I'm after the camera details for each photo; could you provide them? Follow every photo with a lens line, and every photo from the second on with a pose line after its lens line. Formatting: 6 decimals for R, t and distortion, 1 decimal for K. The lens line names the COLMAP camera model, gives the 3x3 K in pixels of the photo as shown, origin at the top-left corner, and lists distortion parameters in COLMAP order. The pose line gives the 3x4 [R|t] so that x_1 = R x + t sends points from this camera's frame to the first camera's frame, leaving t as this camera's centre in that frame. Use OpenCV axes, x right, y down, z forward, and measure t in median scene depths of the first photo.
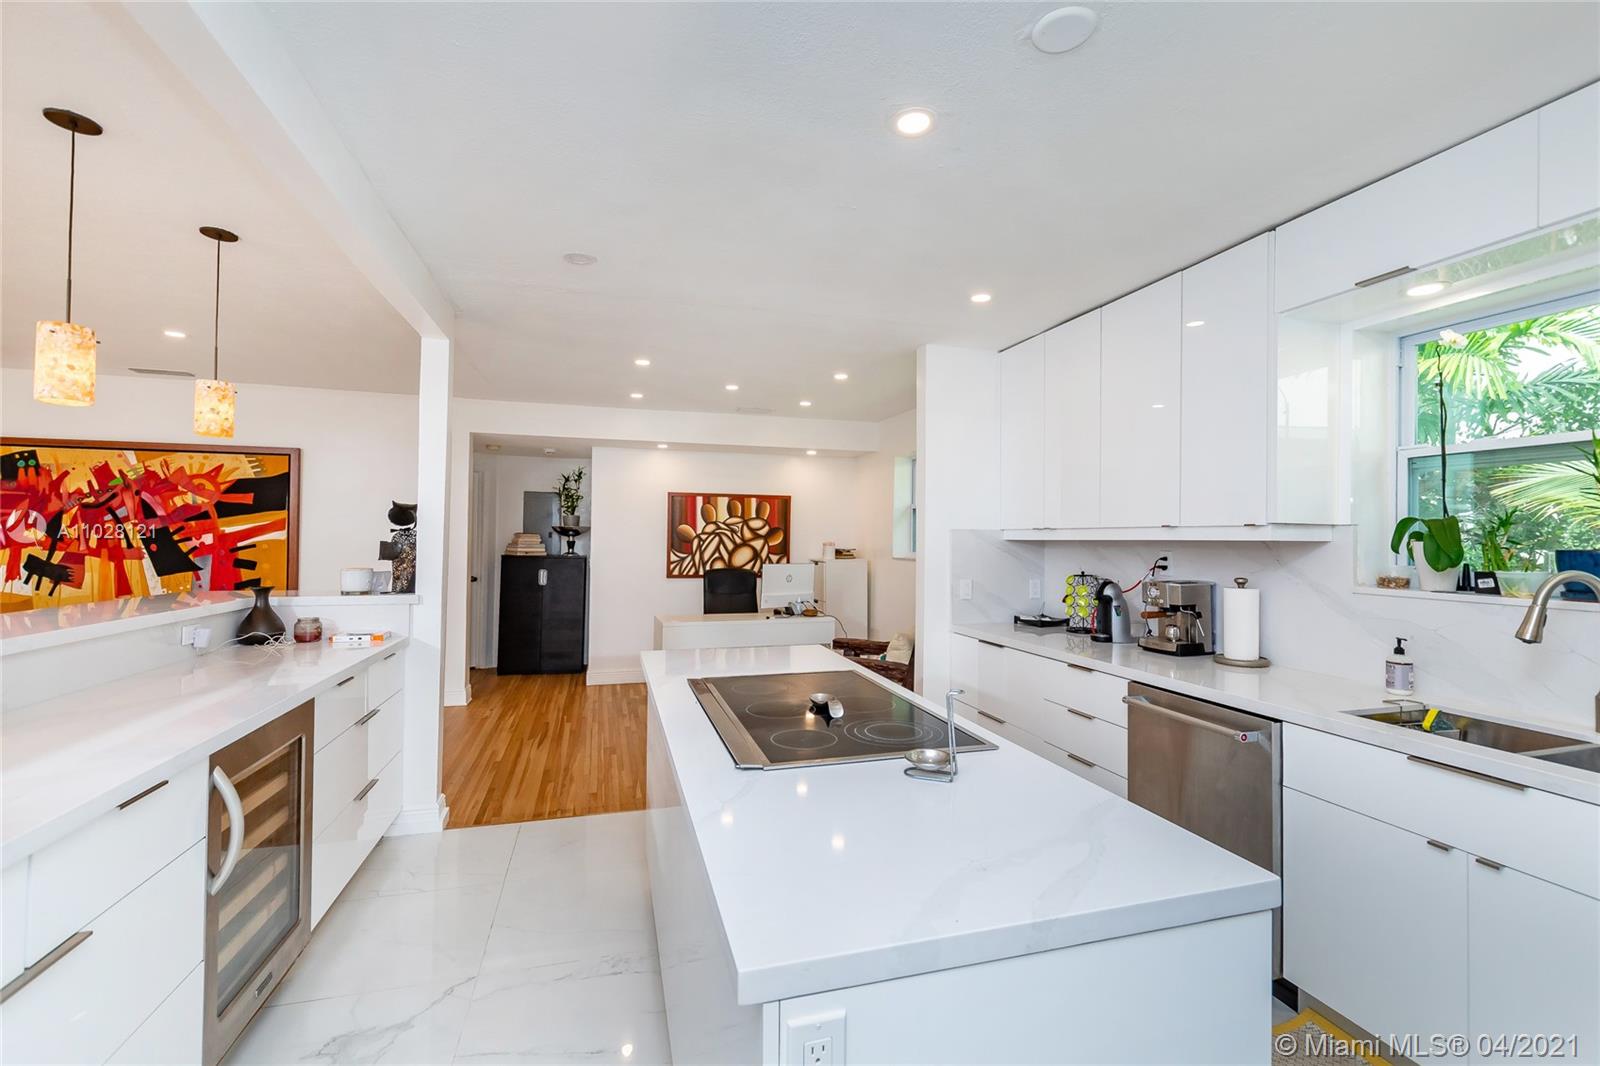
lens RADIAL K [[688.7, 0, 798.6], [0, 688.7, 532.6], [0, 0, 1]] dist [0.003285, 0.000036]
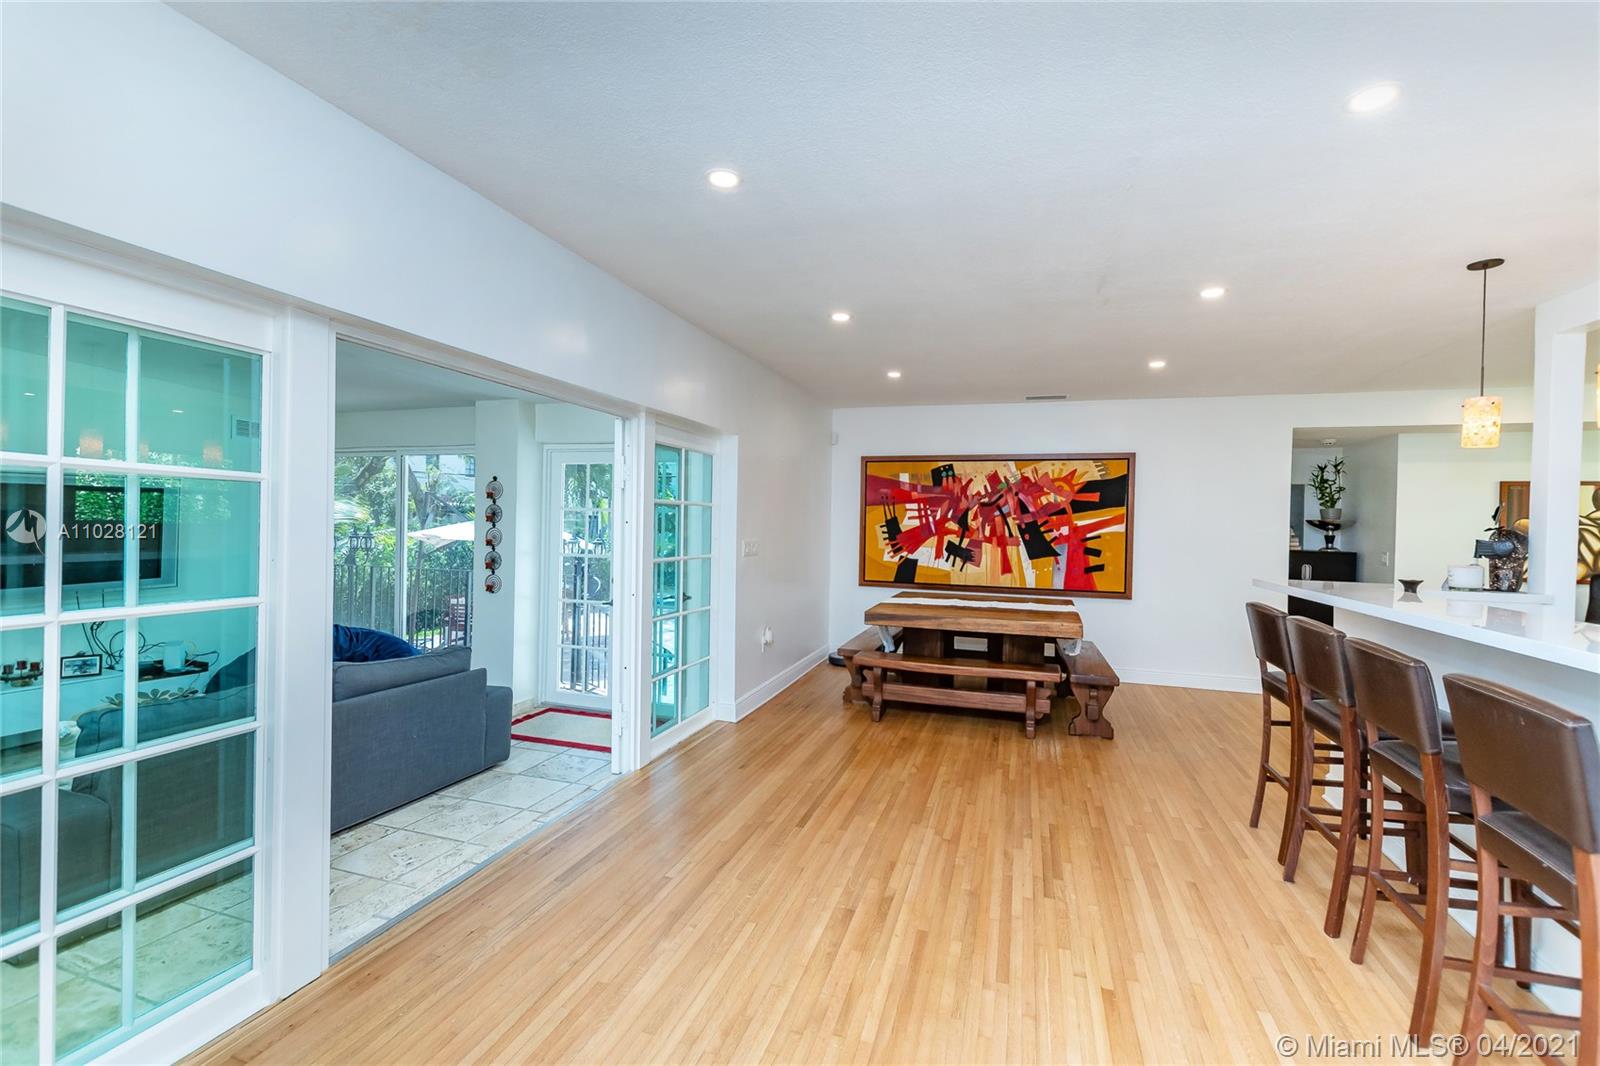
lens RADIAL K [[688.7, 0, 797.2], [0, 688.7, 528.1], [0, 0, 1]] dist [0.003285, 0.000036]
pose [[0.825281, 0.012298, -0.564588, -0.569244], [-0.005943, 0.999897, 0.013093, -0.008666], [0.564691, -0.007450, 0.825269, -0.283090]]
